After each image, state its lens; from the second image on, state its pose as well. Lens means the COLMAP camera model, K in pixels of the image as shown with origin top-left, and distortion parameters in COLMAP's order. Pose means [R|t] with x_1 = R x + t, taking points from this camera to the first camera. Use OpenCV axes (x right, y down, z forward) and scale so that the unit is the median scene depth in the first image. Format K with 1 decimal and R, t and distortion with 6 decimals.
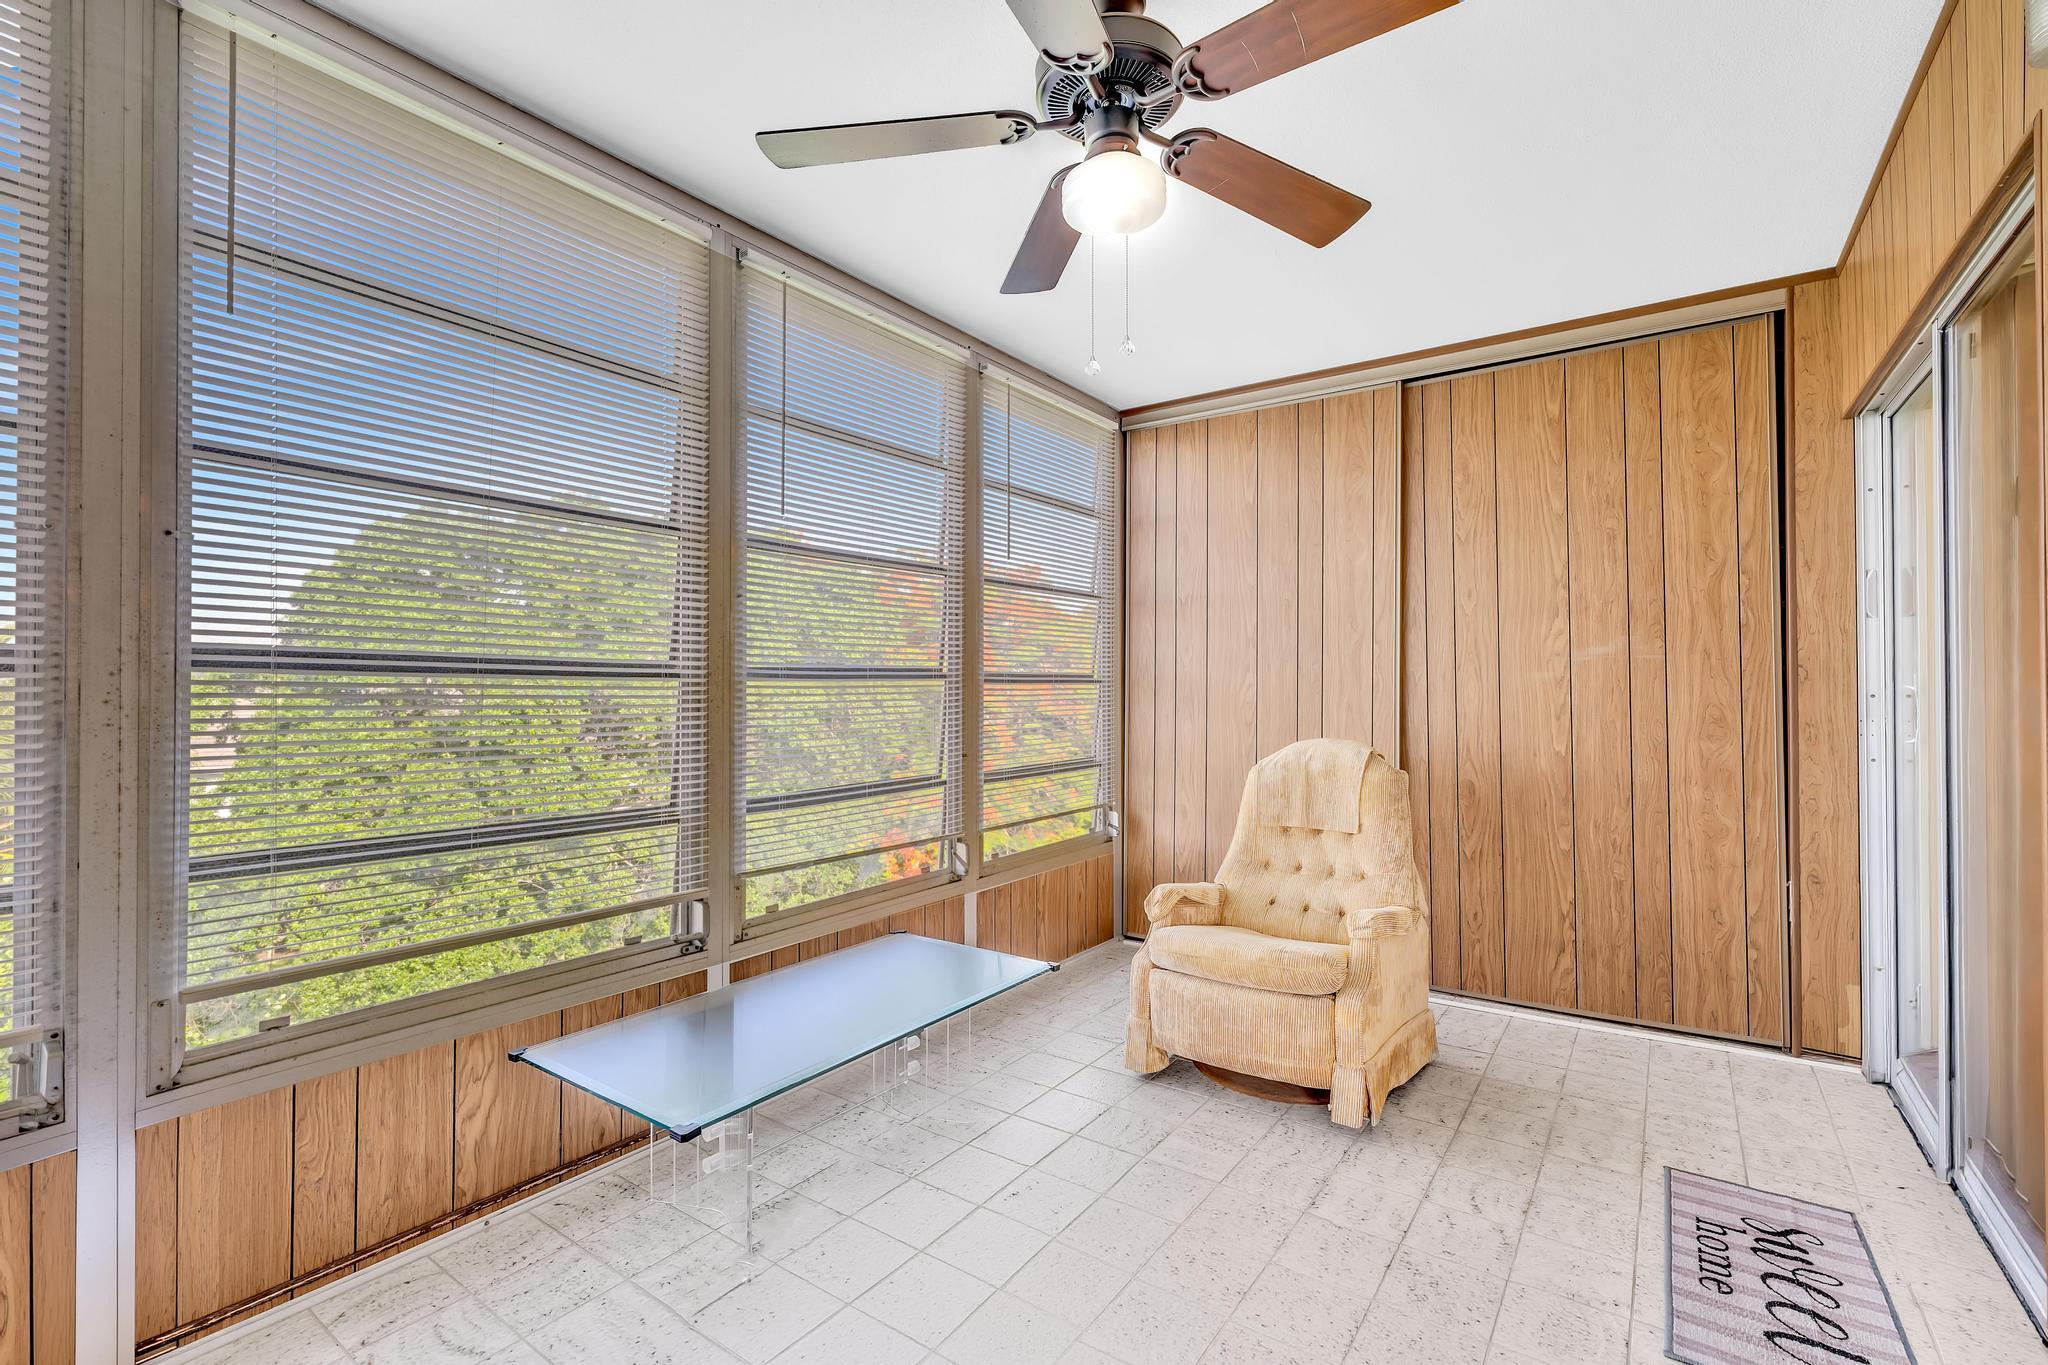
lens RADIAL K [[952.7, 0, 1017.4], [0, 952.7, 670.1], [0, 0, 1]] dist [-0.001552, 0.000670]
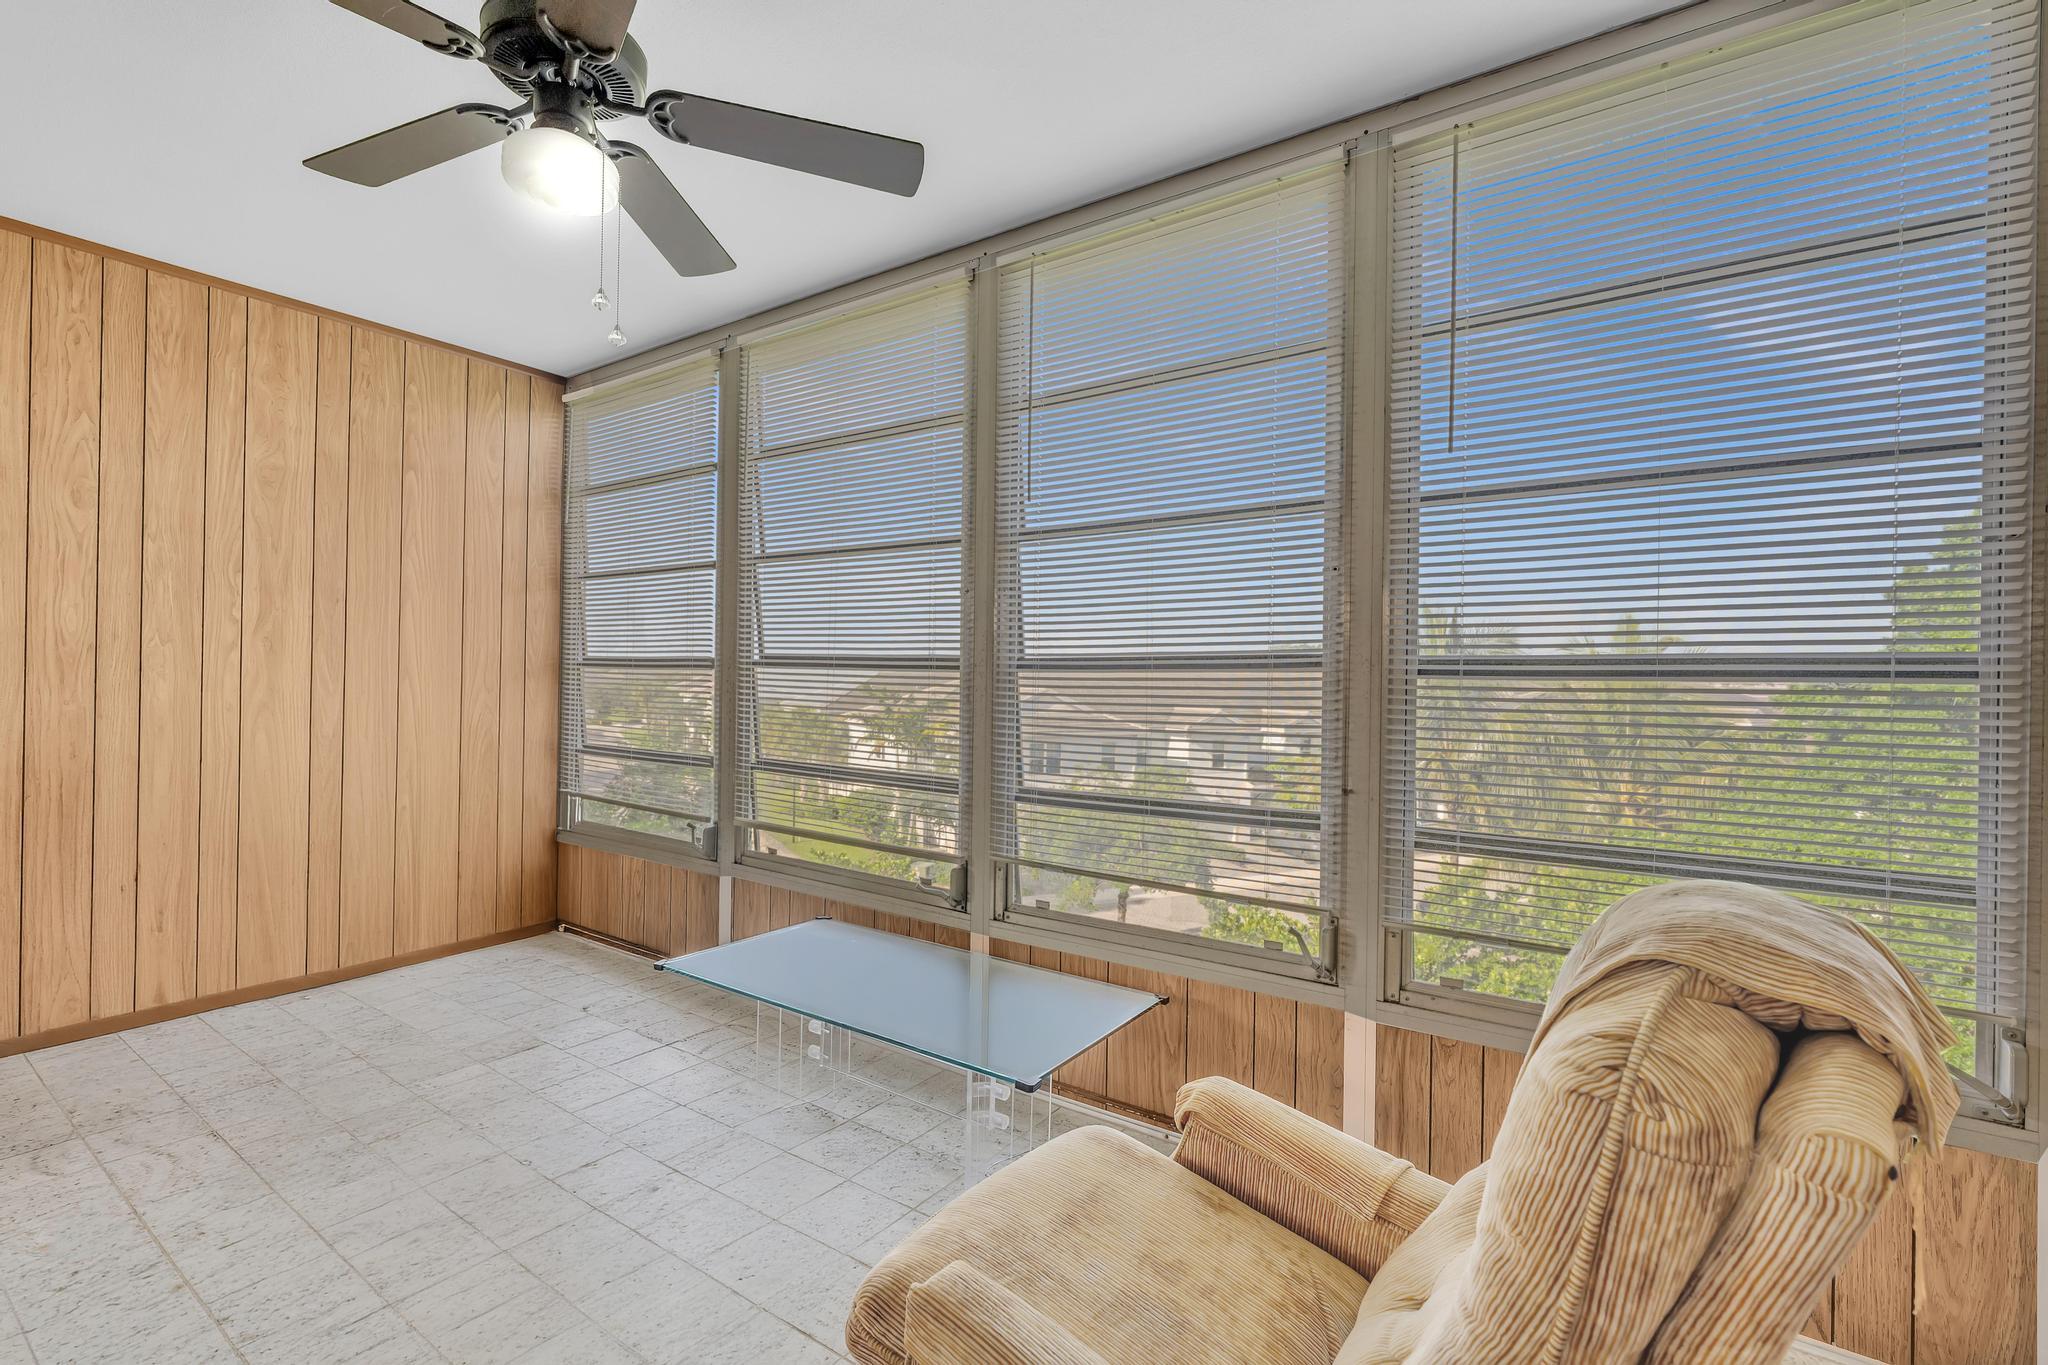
lens RADIAL K [[943.1, 0, 1025.0], [0, 943.1, 672.5], [0, 0, 1]] dist [-0.033402, -0.000047]
pose [[0.004844, -0.005275, -0.999974, 0.726538], [-0.004699, 0.999975, -0.005298, 0.017122], [0.999977, 0.004725, 0.004819, 0.999528]]
